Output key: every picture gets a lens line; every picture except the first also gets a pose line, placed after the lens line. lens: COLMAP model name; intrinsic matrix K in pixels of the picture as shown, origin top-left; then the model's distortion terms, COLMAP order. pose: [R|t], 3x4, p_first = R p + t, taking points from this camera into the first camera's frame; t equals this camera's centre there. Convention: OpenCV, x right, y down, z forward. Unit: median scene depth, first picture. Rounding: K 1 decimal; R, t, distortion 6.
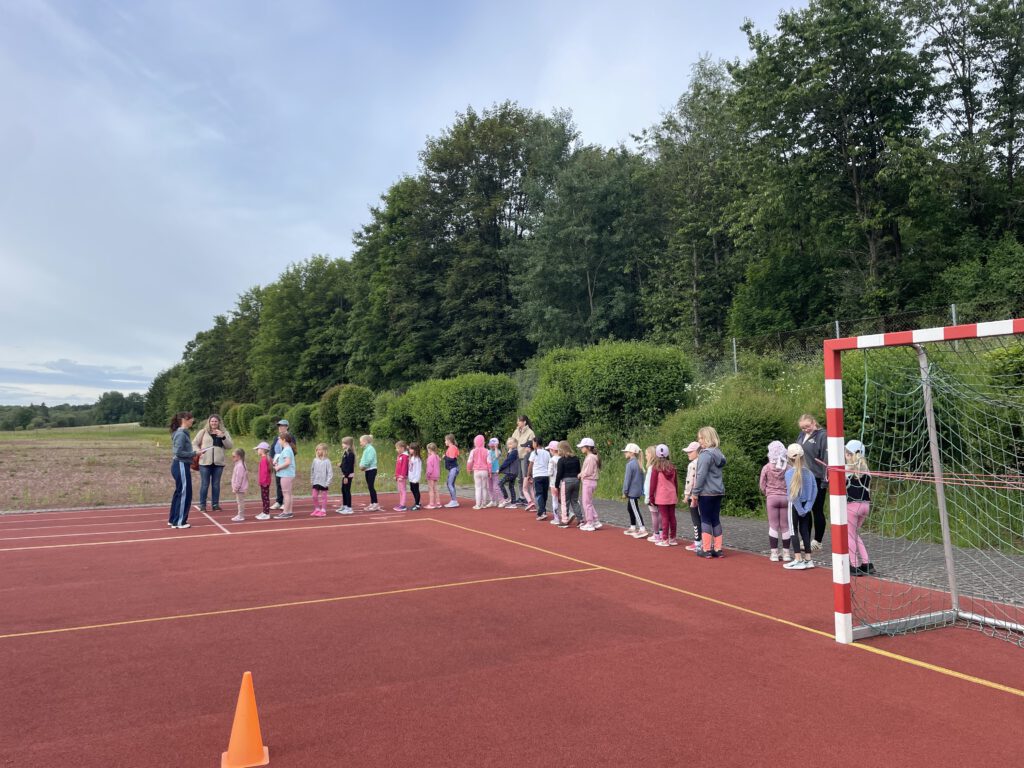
lens RADIAL K [[774.9, 0, 512.0], [0, 774.9, 384.0], [0, 0, 1]] dist [0.084071, -0.109884]
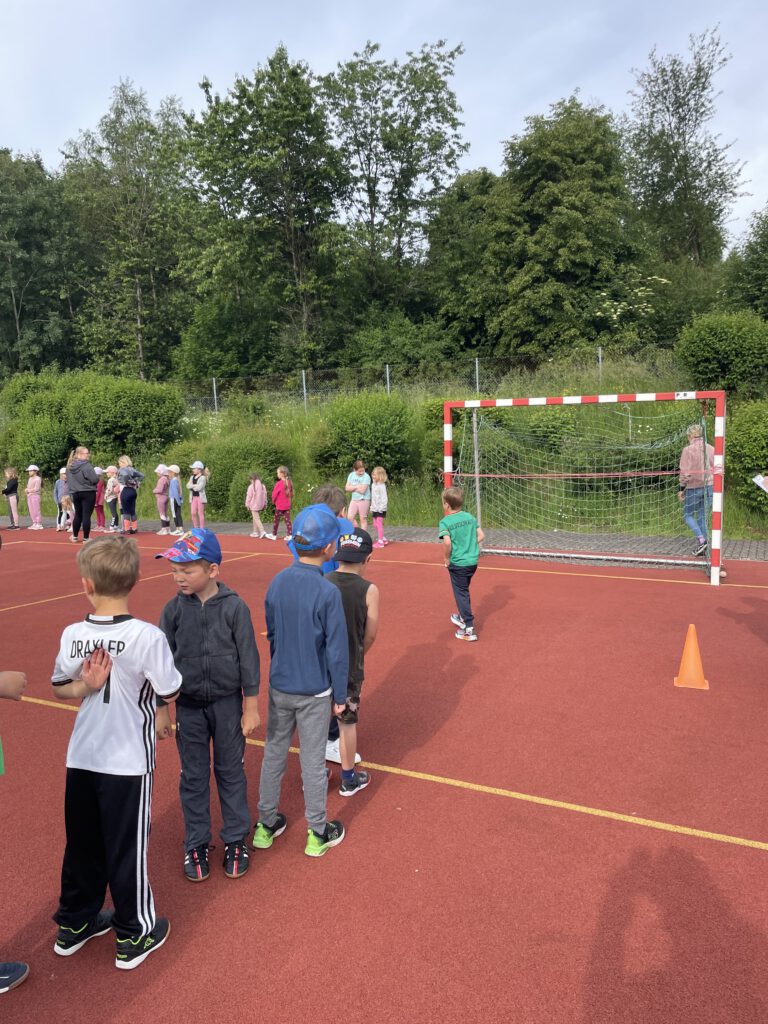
lens RADIAL K [[774.9, 0, 384.0], [0, 774.9, 512.0], [0, 0, 1]] dist [0.084071, -0.109884]
pose [[0.807665, -0.050119, 0.587508, -0.163029], [-0.023766, 0.992804, 0.117366, -0.002827], [-0.589163, -0.108755, 0.800662, -0.075445]]
